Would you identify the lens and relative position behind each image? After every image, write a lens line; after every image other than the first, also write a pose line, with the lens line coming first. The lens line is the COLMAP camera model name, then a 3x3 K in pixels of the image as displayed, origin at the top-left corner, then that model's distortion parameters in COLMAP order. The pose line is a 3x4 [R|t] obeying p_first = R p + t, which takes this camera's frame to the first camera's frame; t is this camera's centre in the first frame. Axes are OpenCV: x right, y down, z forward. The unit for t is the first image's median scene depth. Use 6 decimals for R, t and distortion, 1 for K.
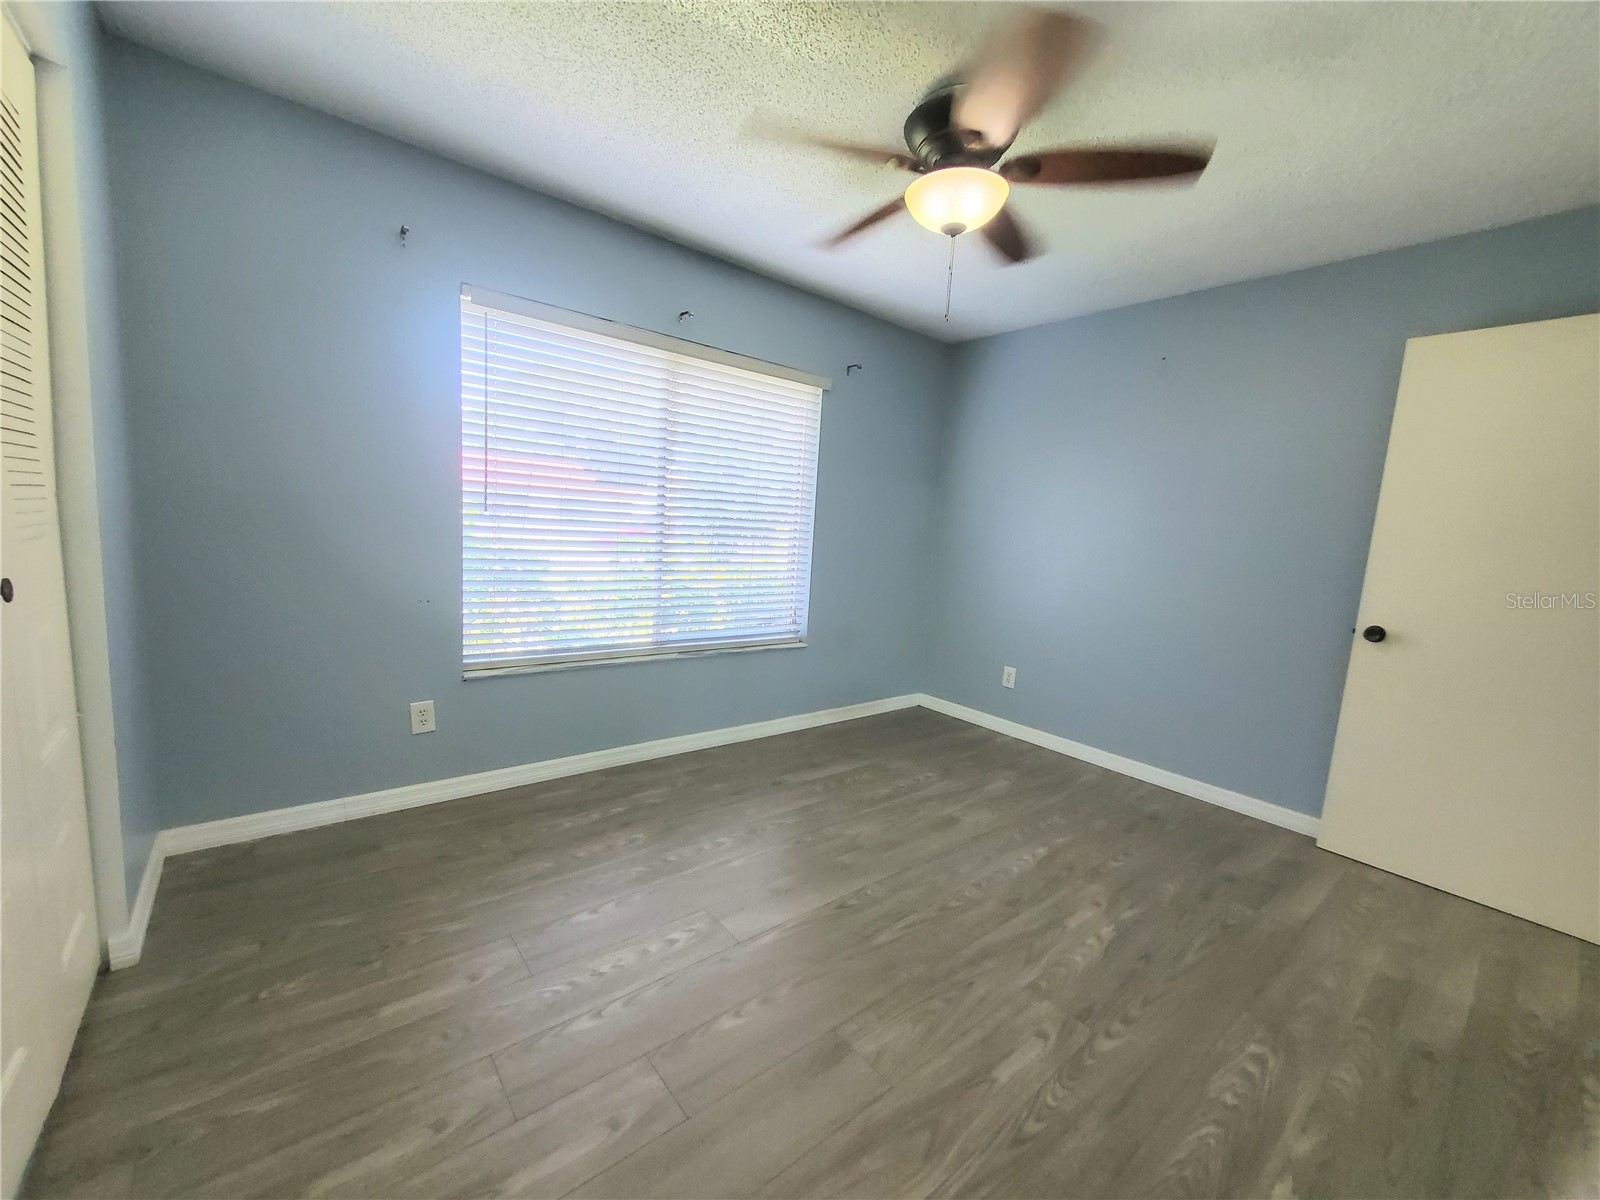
lens RADIAL K [[634.6, 0, 798.0], [0, 634.6, 603.3], [0, 0, 1]] dist [-0.000325, -0.000177]
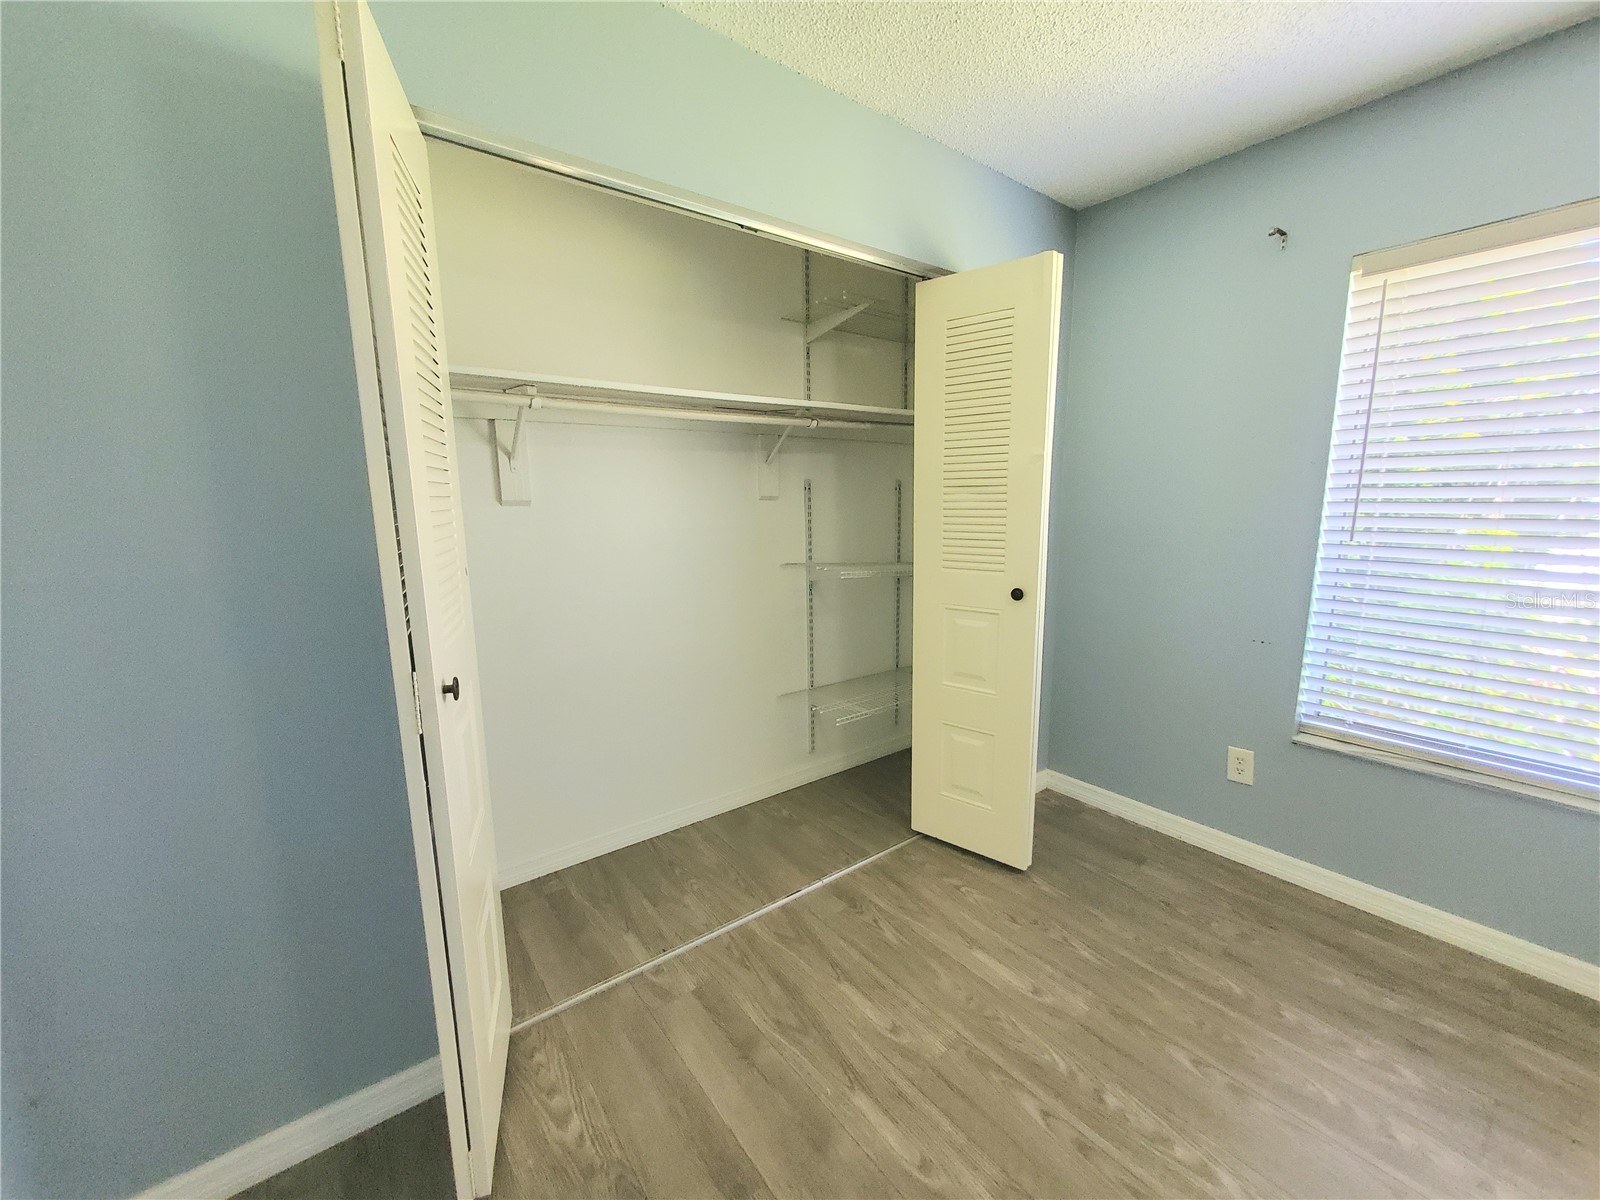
lens RADIAL K [[634.6, 0, 798.0], [0, 634.6, 603.3], [0, 0, 1]] dist [-0.000325, -0.000177]
pose [[-0.028821, 0.100622, -0.994507, 0.361639], [-0.119504, 0.987438, 0.103370, -0.080589], [0.992415, 0.121827, -0.016434, 0.409547]]
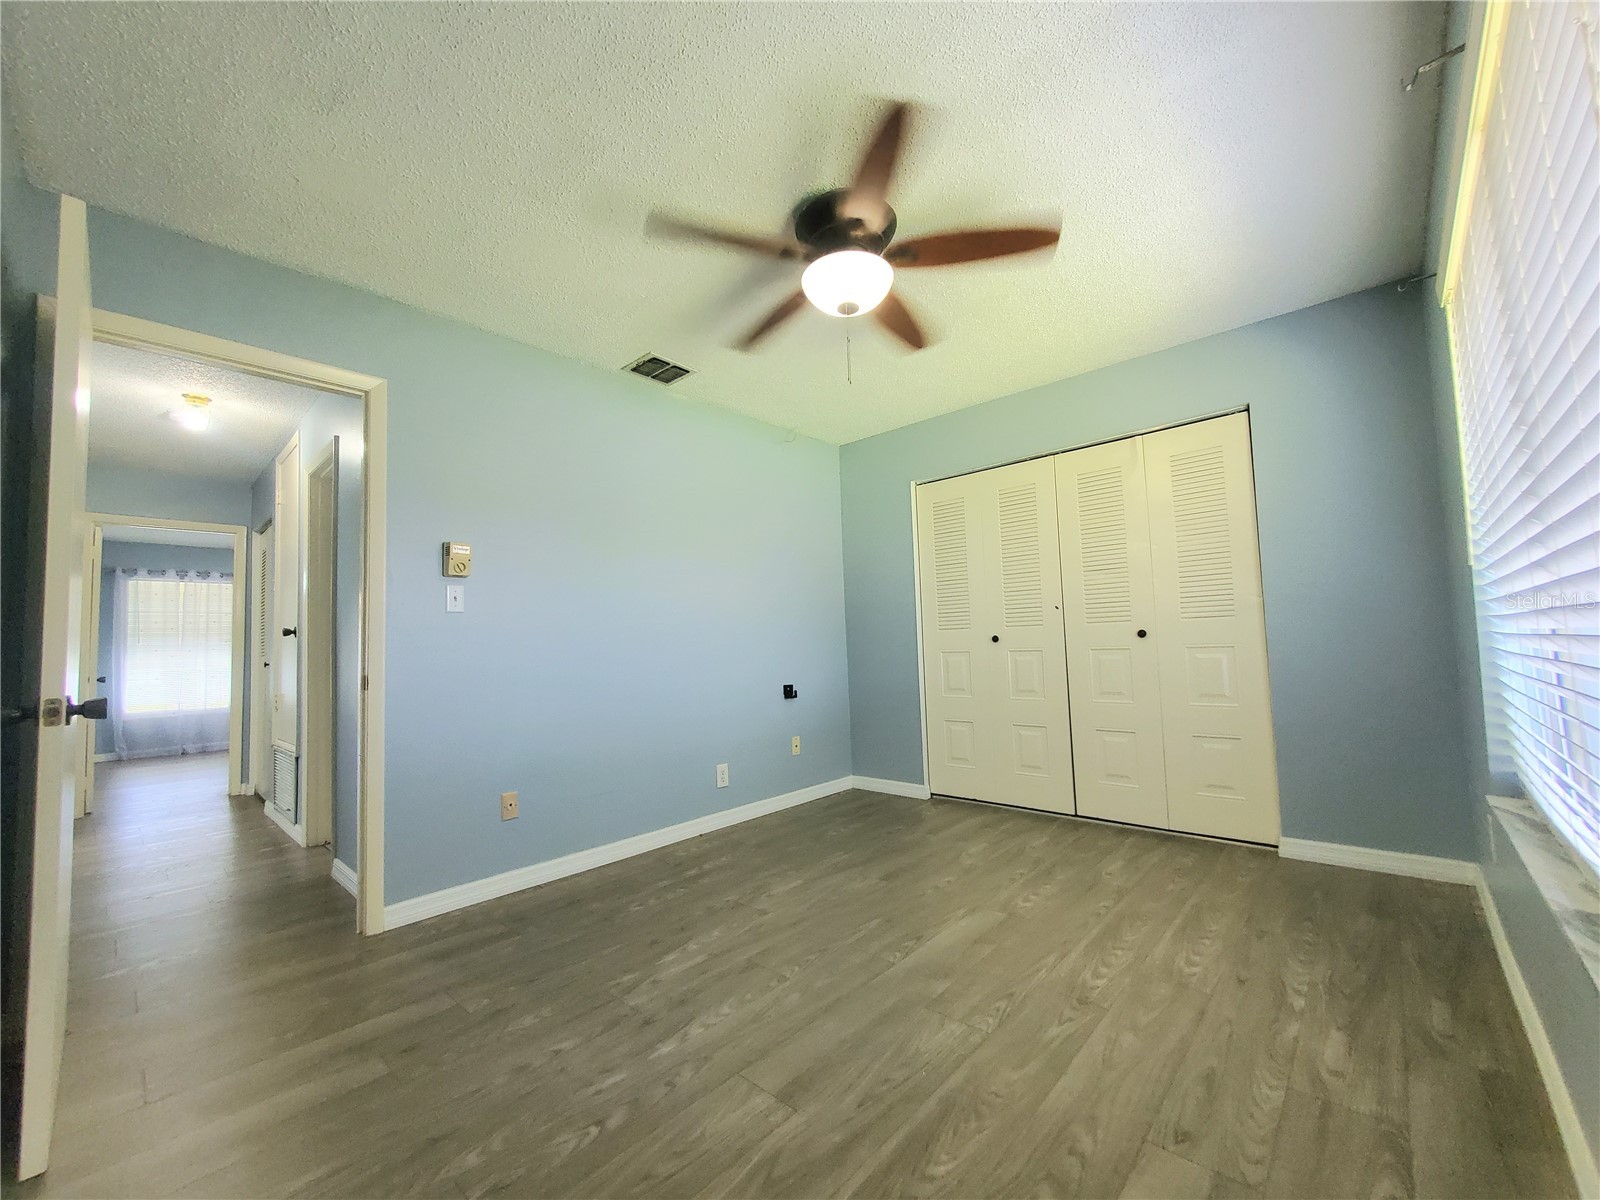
lens RADIAL K [[633.0, 0, 801.8], [0, 633.0, 608.5], [0, 0, 1]] dist [-0.001247, -0.000334]
pose [[-0.989328, -0.038384, -0.140559, 0.404972], [-0.046773, 0.997285, 0.056875, -0.117193], [0.137994, 0.062842, -0.988437, 1.864050]]
